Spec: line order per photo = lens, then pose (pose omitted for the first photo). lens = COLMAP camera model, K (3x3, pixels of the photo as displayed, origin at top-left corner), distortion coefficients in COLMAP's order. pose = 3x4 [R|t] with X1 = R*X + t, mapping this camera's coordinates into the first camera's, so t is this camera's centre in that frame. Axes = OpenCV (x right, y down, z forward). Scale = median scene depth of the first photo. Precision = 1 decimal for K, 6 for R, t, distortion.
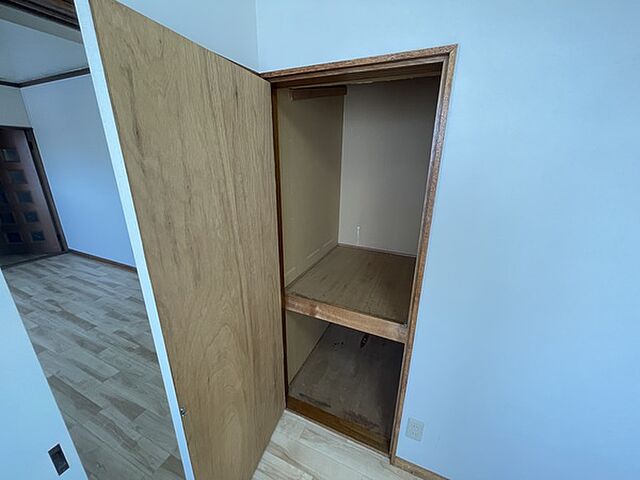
lens RADIAL K [[256.6, 0, 319.3], [0, 256.6, 239.6], [0, 0, 1]] dist [-0.012114, -0.000193]
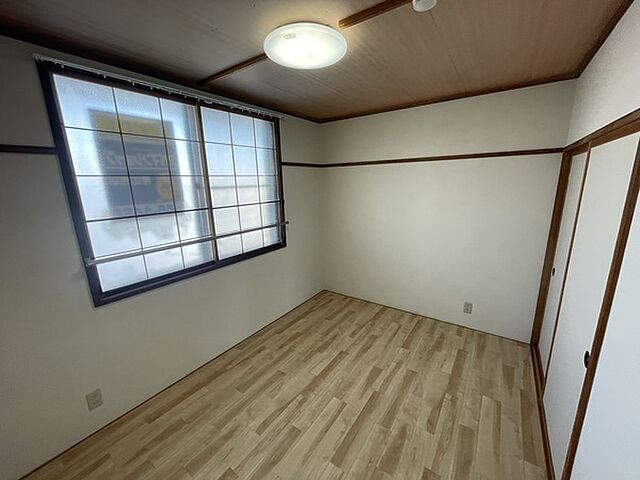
lens RADIAL K [[256.6, 0, 321.5], [0, 256.6, 239.7], [0, 0, 1]] dist [-0.012114, -0.000193]
pose [[0.195389, -0.228666, 0.953695, -1.631969], [0.331393, 0.930633, 0.155242, -0.359390], [-0.923039, 0.285716, 0.257614, 0.981618]]
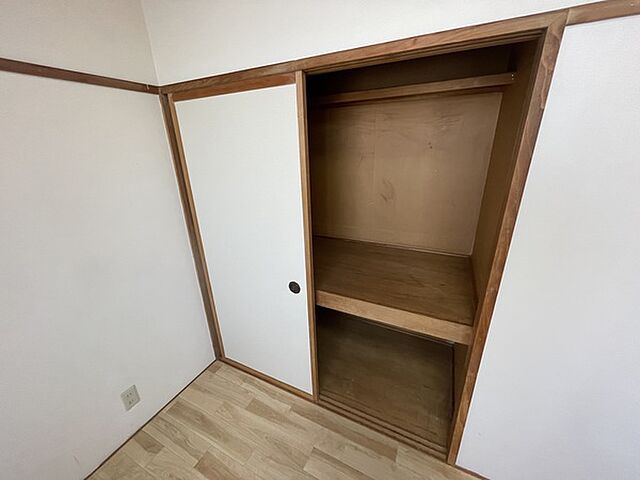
lens RADIAL K [[256.6, 0, 320.6], [0, 256.6, 237.8], [0, 0, 1]] dist [-0.012114, -0.000193]
pose [[-0.998991, 0.003047, 0.044808, -1.027950], [0.030535, 0.777706, 0.627886, -0.327207], [-0.032934, 0.628621, -0.777014, 0.967864]]
